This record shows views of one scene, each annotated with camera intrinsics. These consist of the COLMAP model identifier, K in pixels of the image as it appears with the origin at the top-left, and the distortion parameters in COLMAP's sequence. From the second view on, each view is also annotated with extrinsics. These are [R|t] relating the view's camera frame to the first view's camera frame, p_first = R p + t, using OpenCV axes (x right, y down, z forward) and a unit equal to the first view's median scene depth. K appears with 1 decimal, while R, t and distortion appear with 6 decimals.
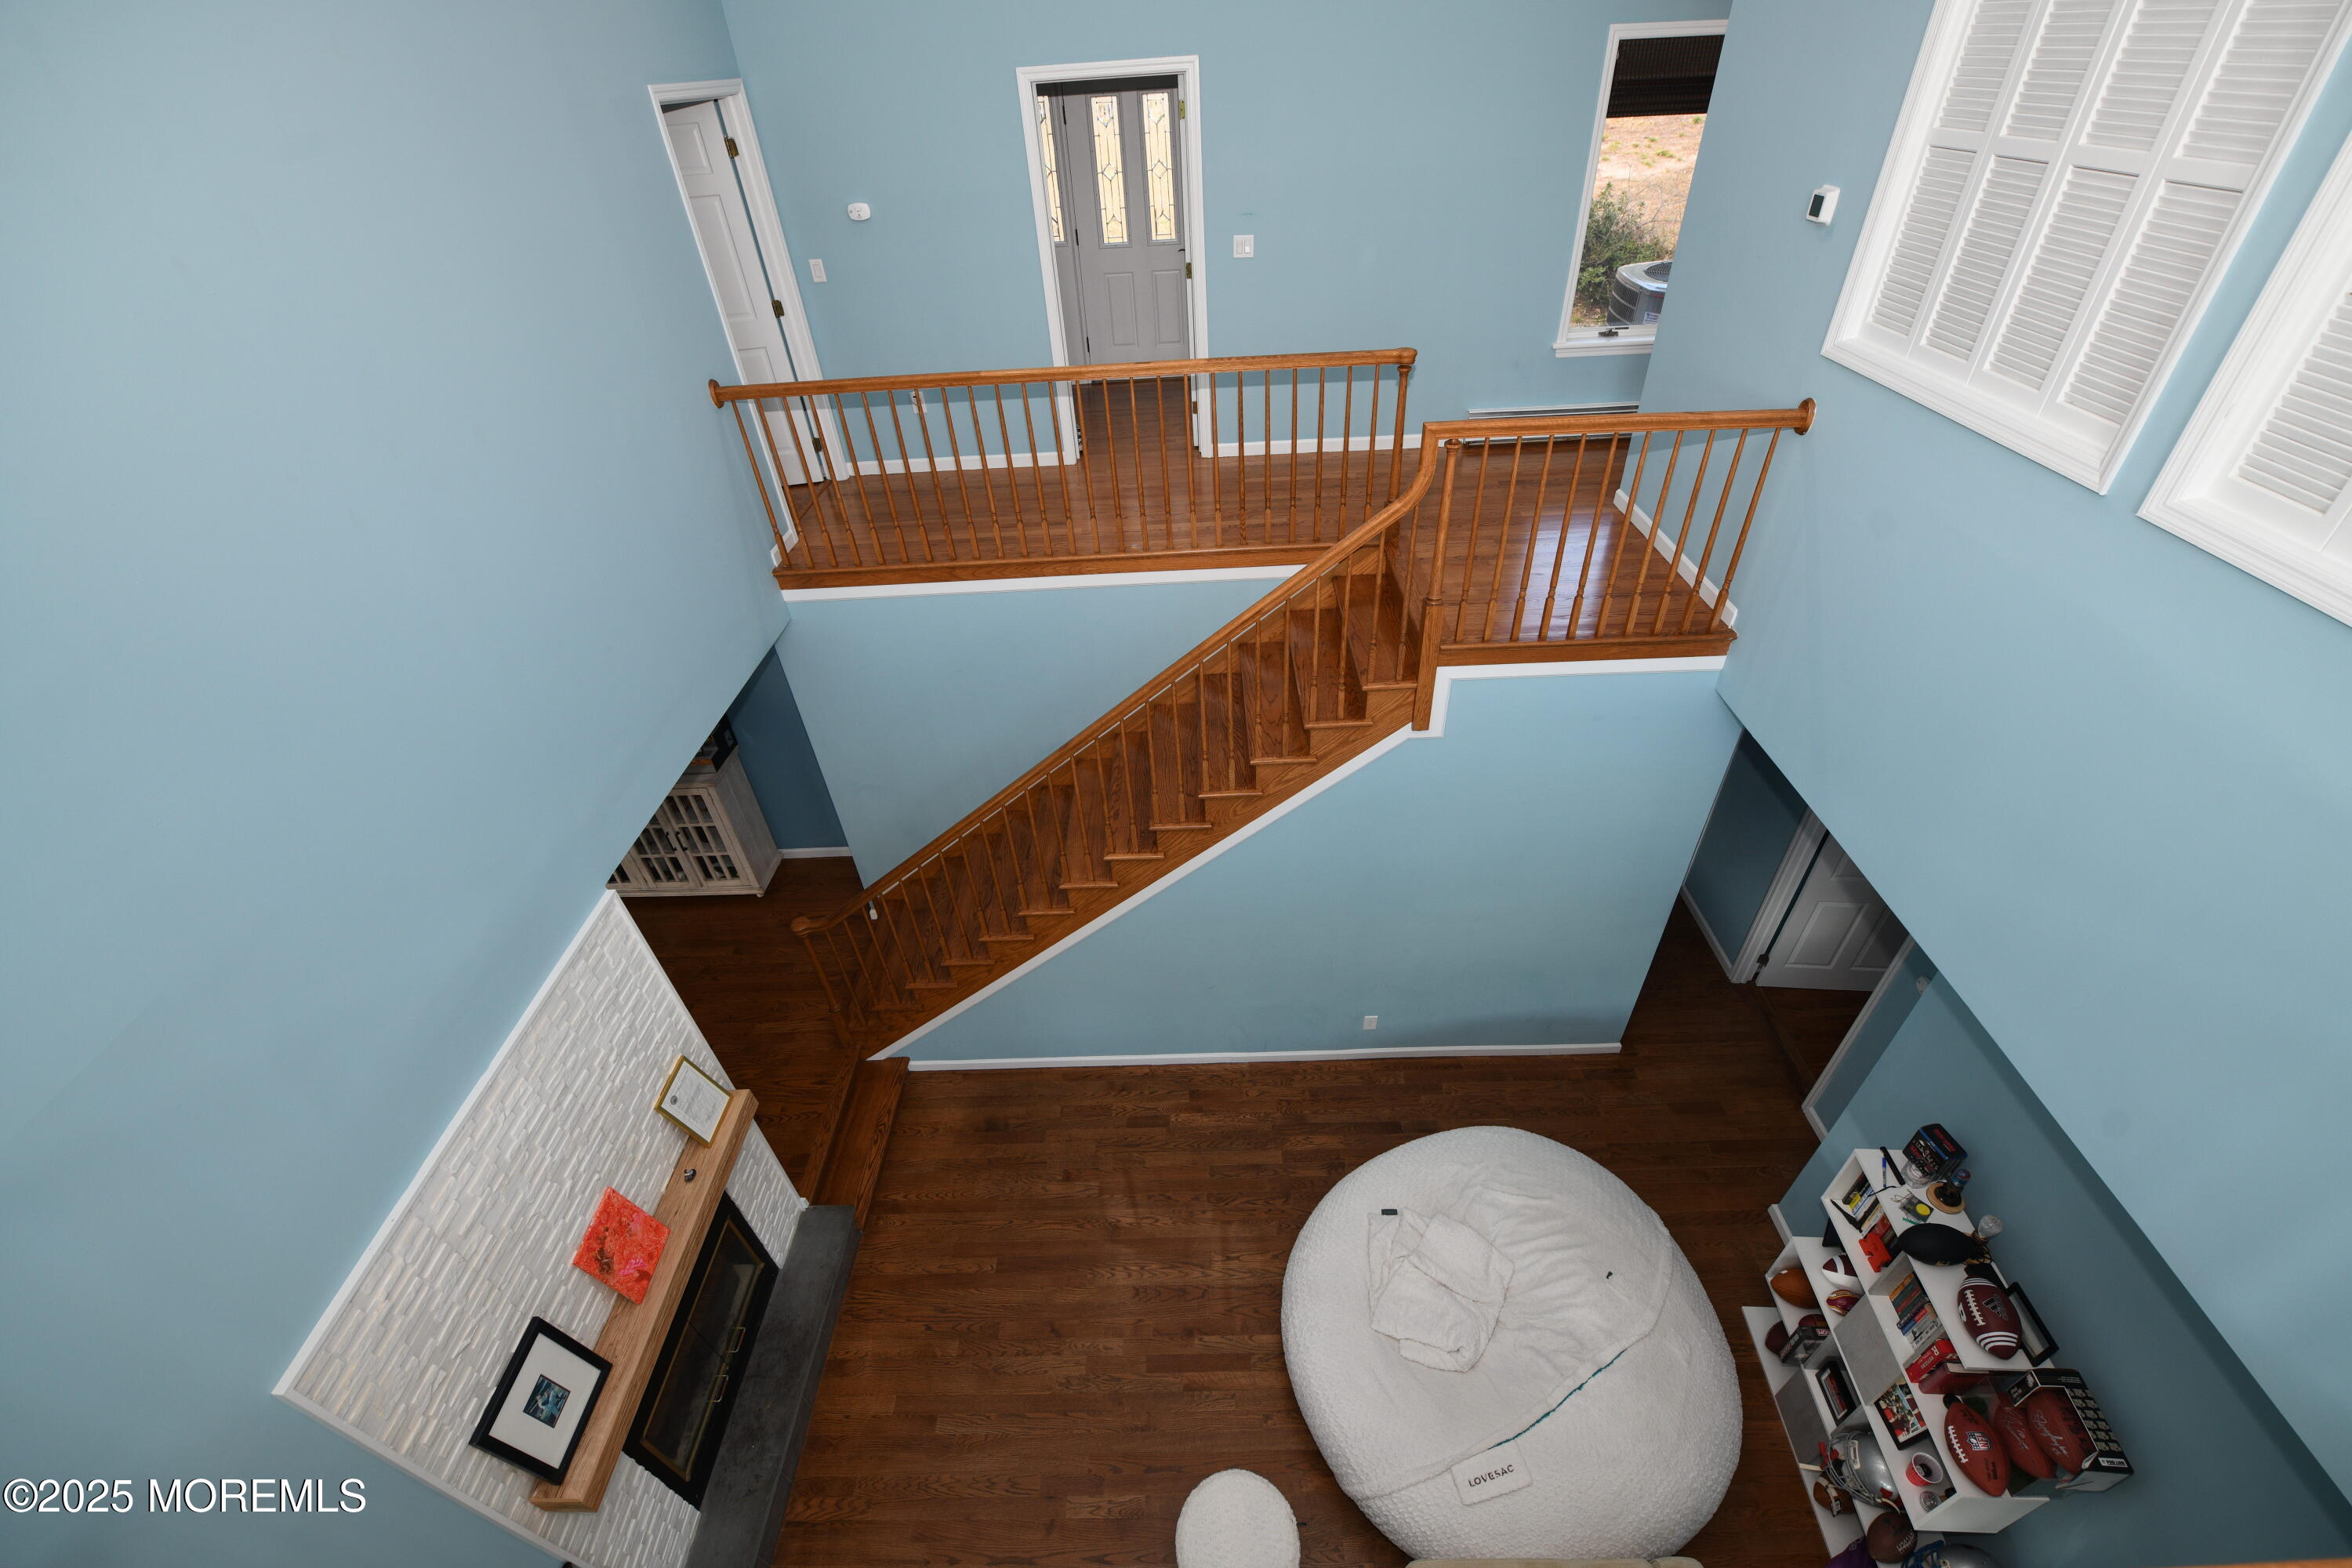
lens RADIAL K [[925.5, 0, 1176.0], [0, 925.5, 784.0], [0, 0, 1]] dist [-0.018014, -0.003765]
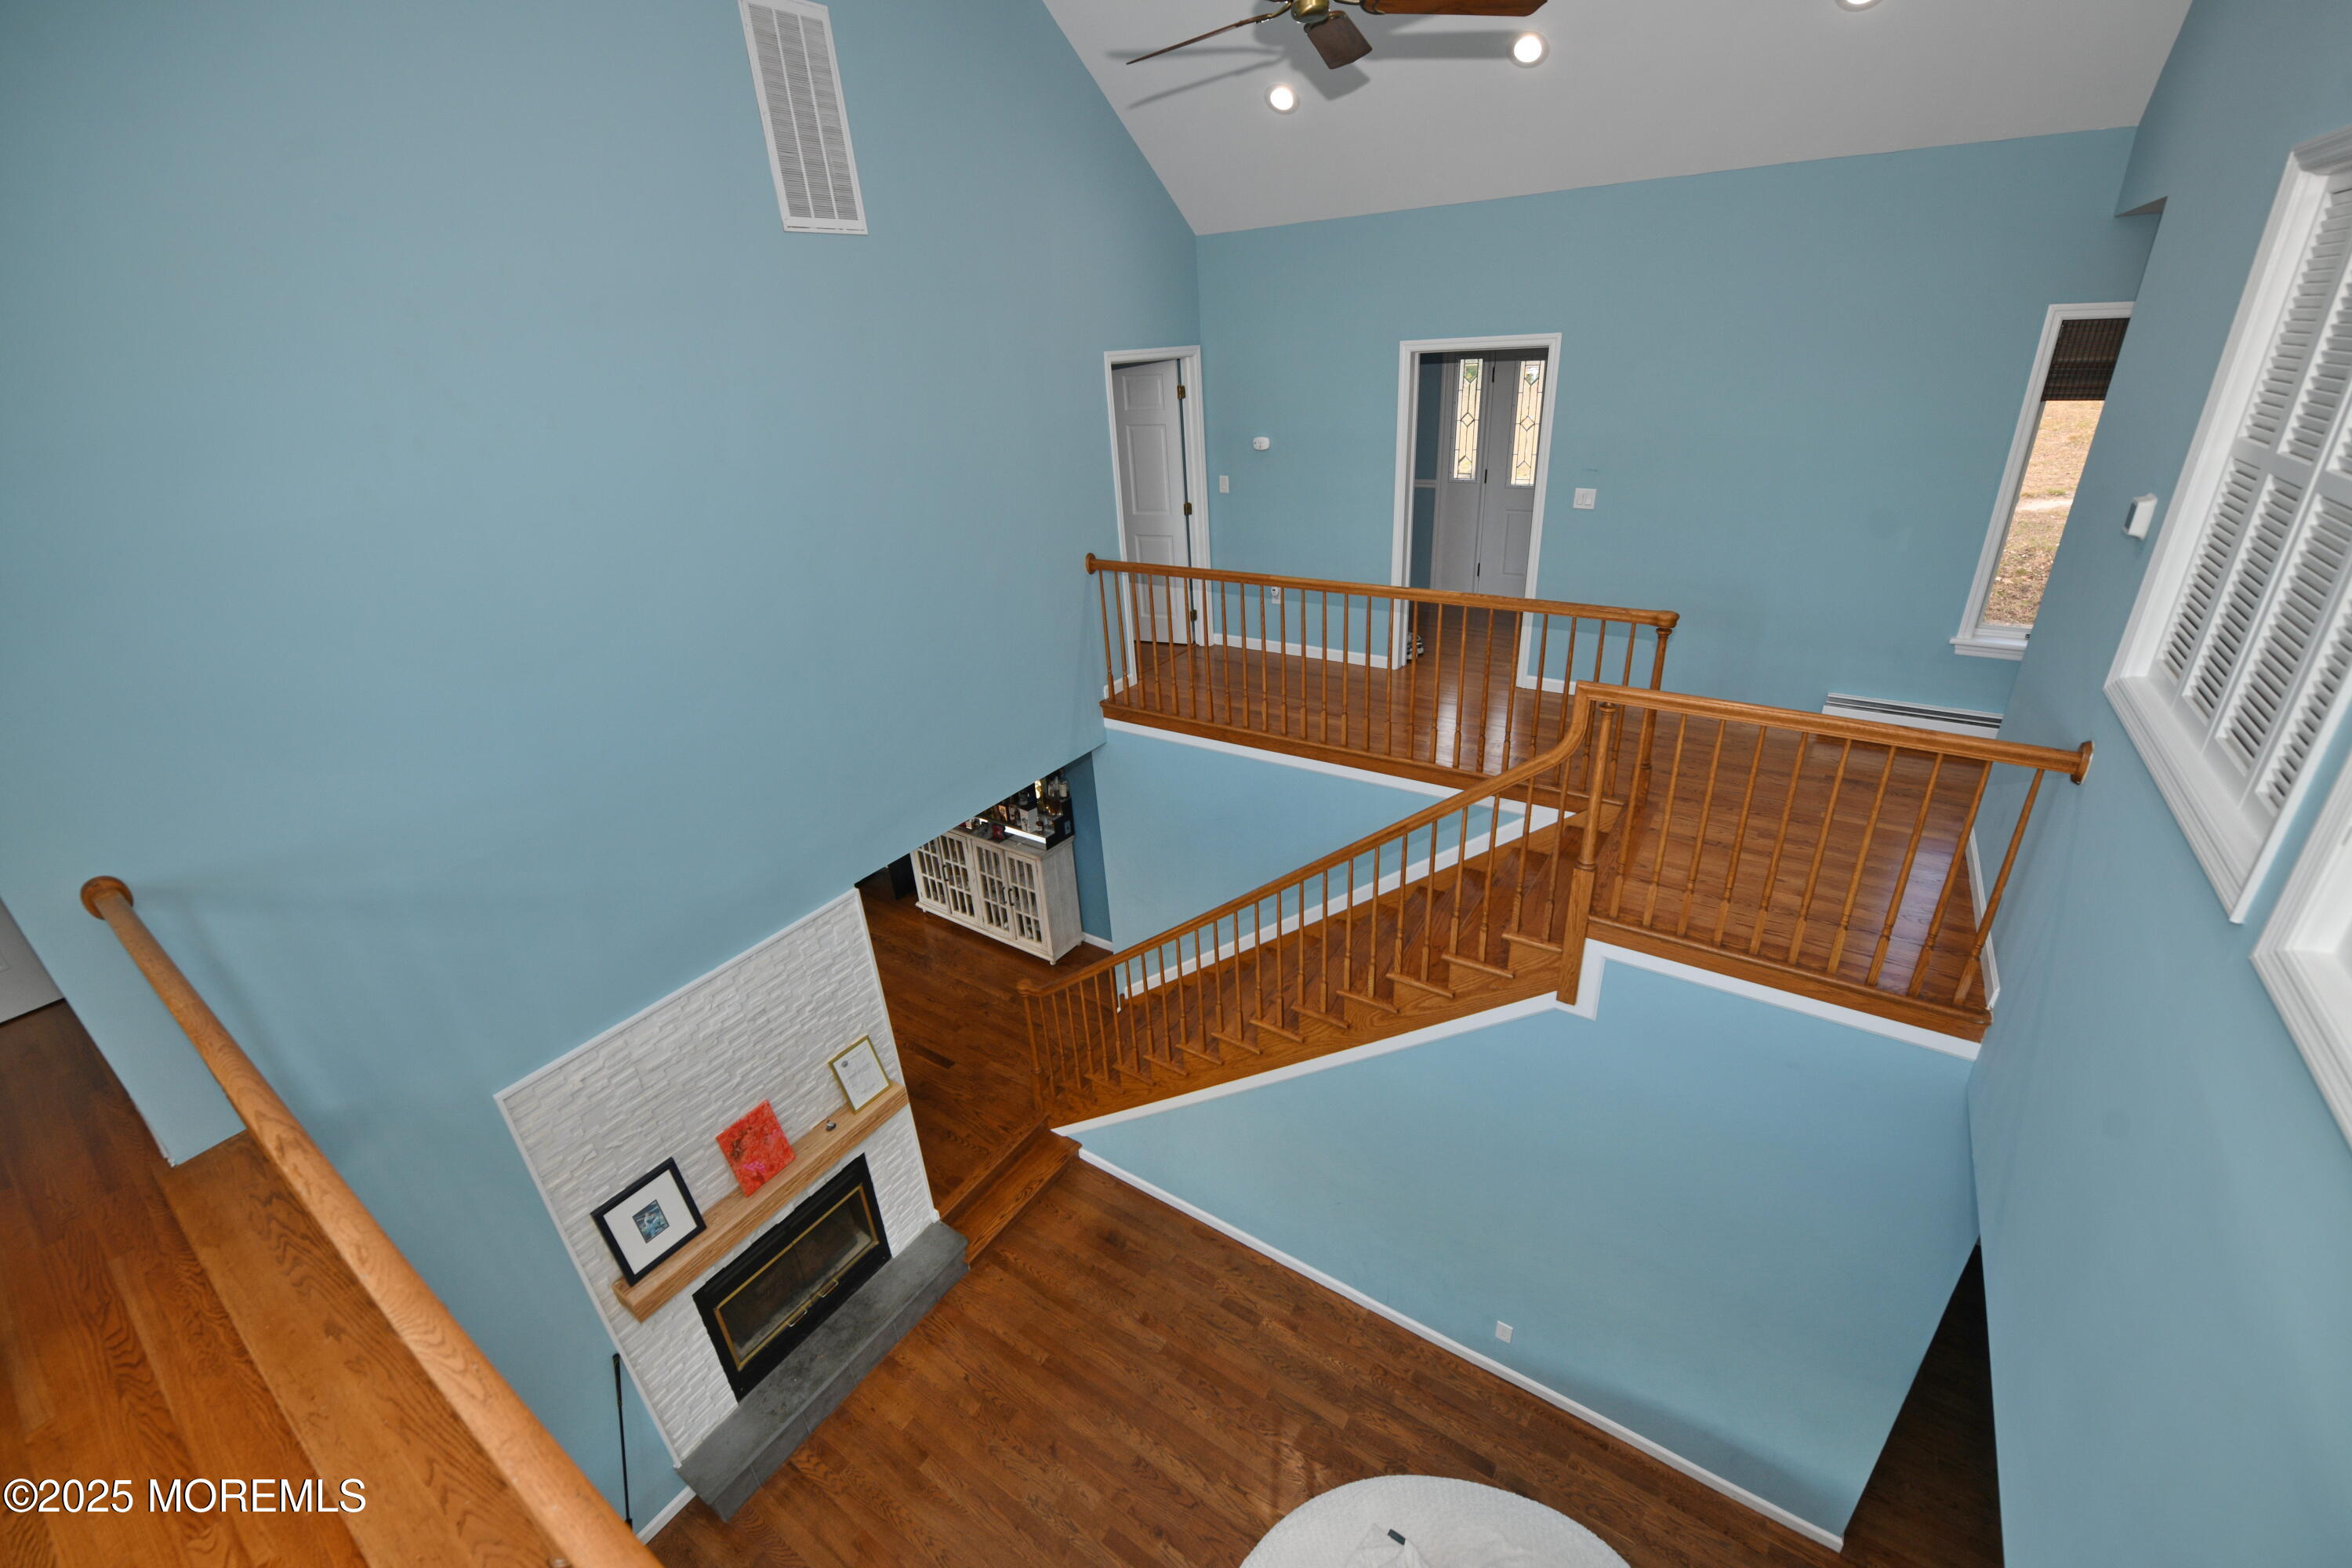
lens RADIAL K [[925.5, 0, 1176.0], [0, 925.5, 784.0], [0, 0, 1]] dist [-0.018014, -0.003765]
pose [[0.832161, 0.242295, -0.498801, 0.314070], [-0.335291, 0.936294, -0.104565, -0.033372], [0.441688, 0.254259, 0.860386, 0.002104]]
